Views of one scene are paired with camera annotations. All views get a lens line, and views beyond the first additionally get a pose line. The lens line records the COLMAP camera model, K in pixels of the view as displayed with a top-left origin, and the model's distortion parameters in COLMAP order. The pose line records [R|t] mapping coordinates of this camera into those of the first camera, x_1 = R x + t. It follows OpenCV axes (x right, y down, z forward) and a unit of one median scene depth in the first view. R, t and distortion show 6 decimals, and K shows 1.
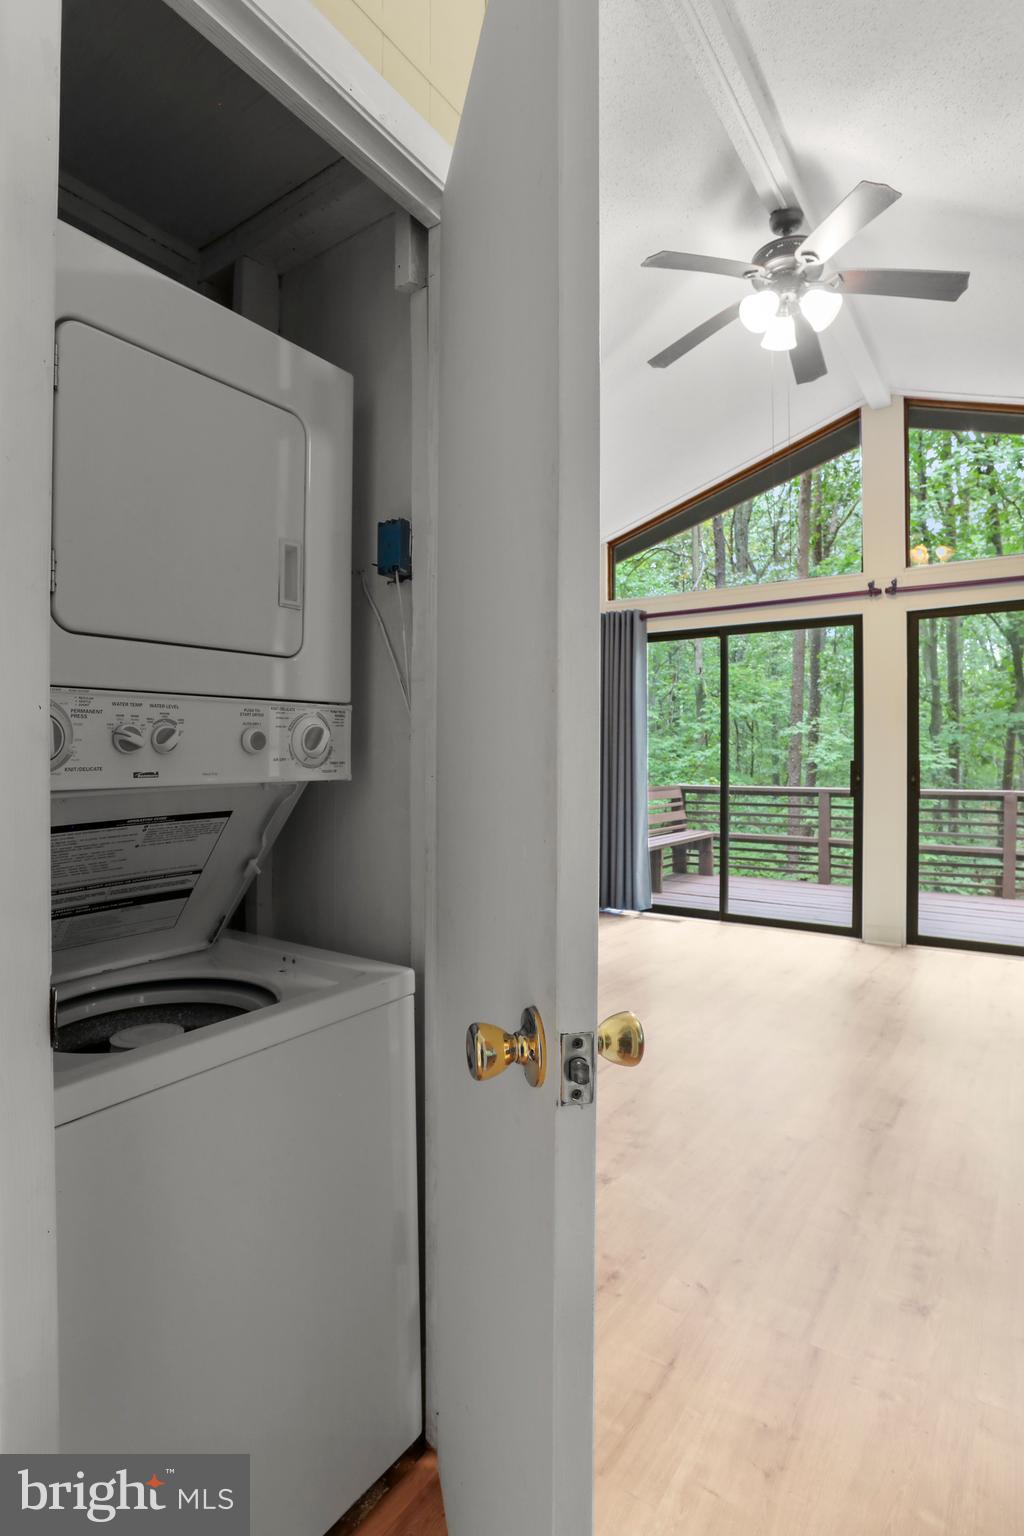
lens RADIAL K [[766.0, 0, 510.5], [0, 766.0, 737.1], [0, 0, 1]] dist [-0.017462, -0.000139]
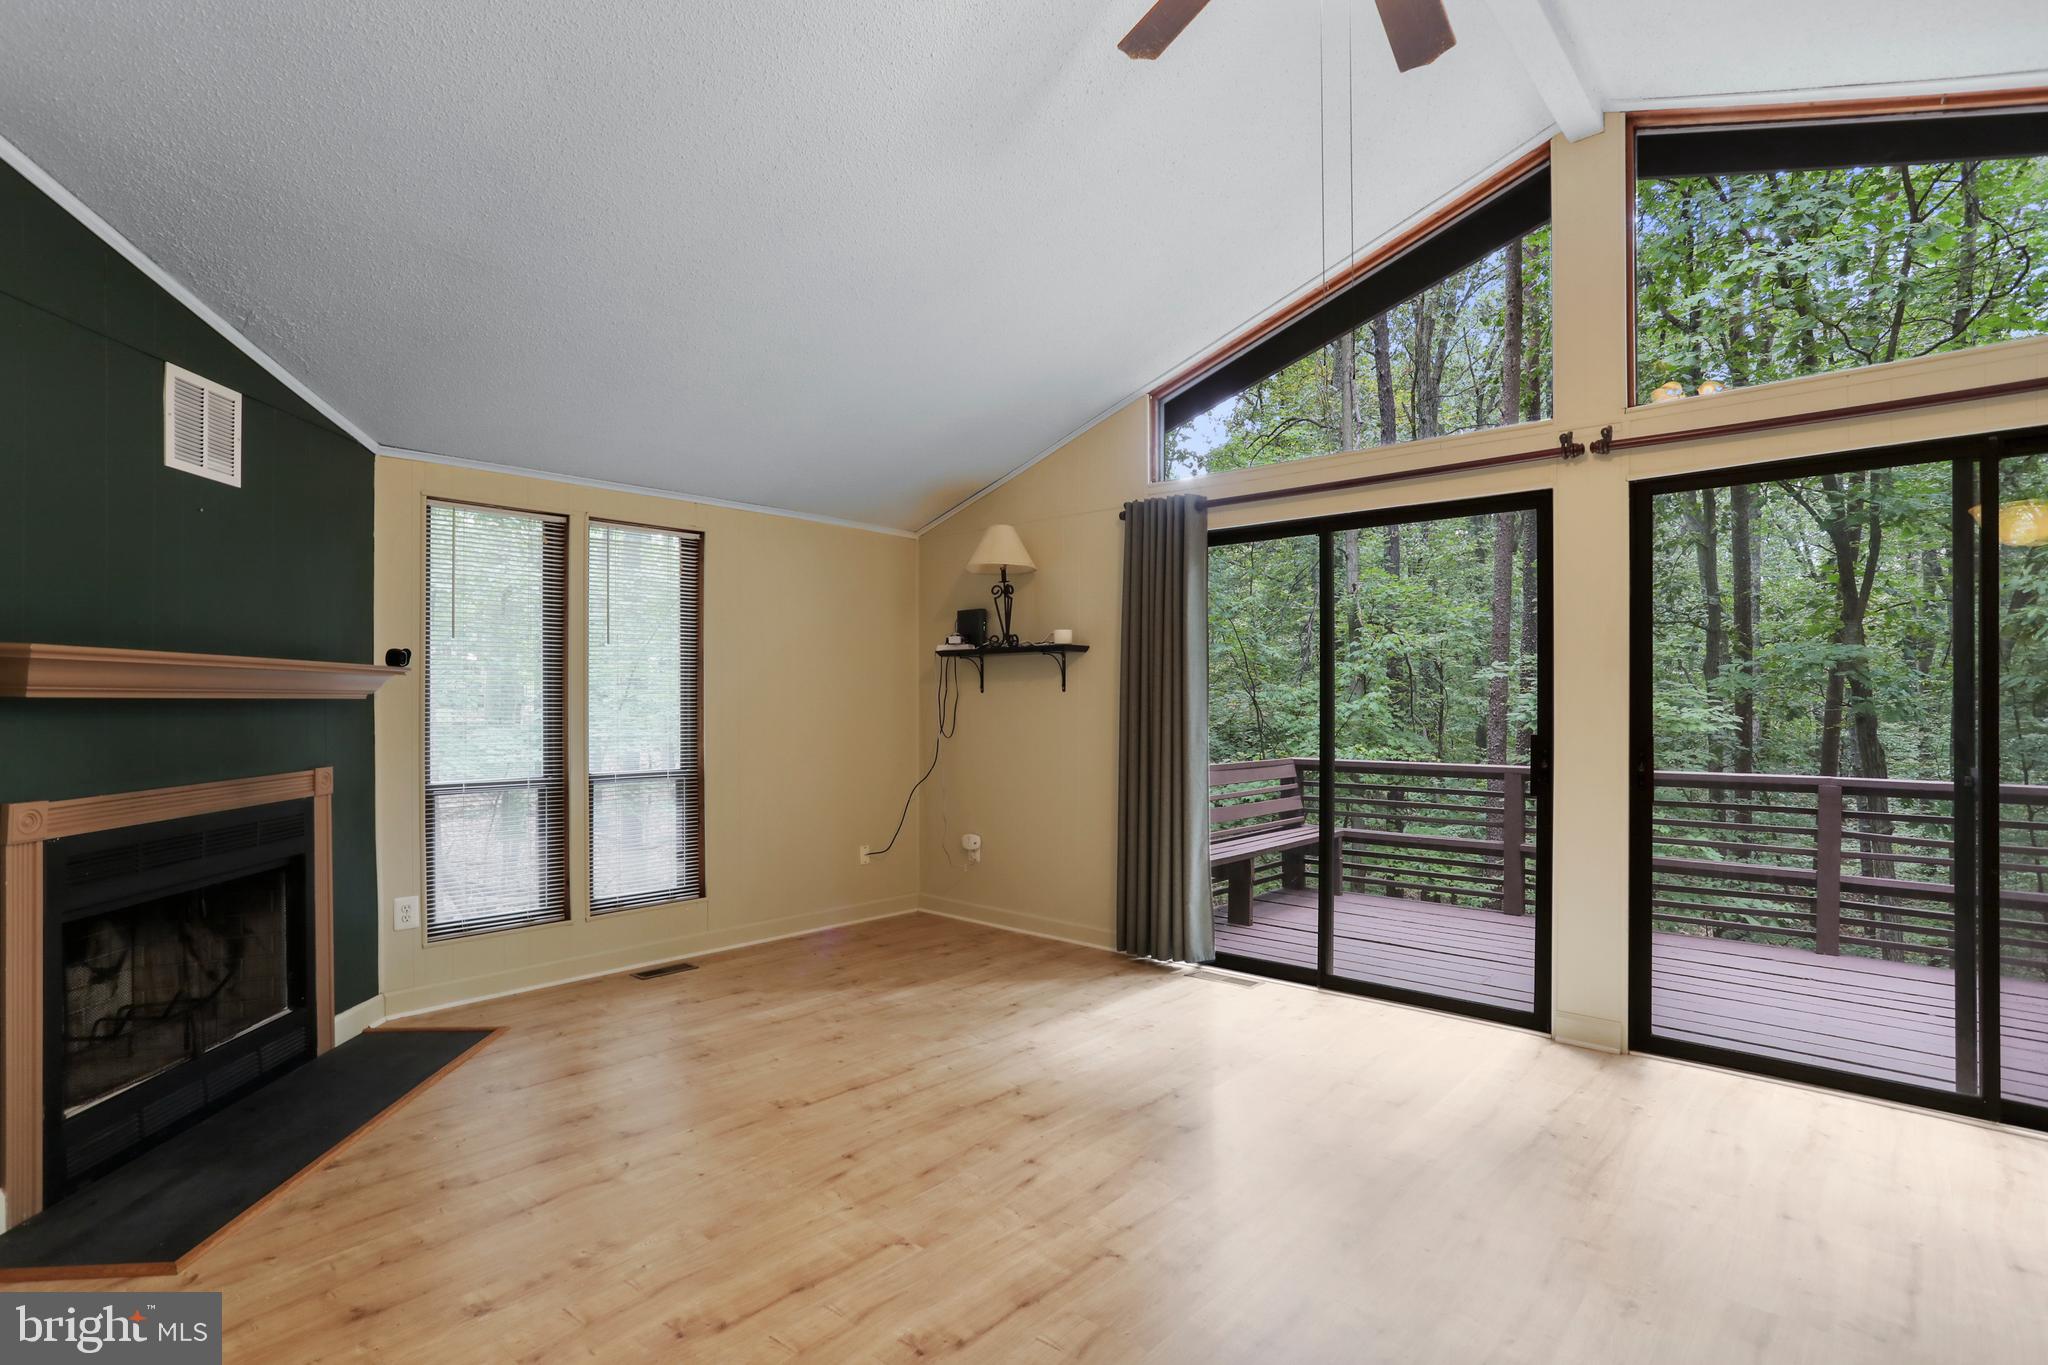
lens RADIAL K [[967.7, 0, 1024.0], [0, 967.7, 682.5], [0, 0, 1]] dist [-0.004370, -0.000451]
pose [[0.992878, -0.005621, -0.118999, 0.121769], [0.006169, 0.999972, 0.004234, -0.013089], [0.118972, -0.004938, 0.992885, 0.172670]]
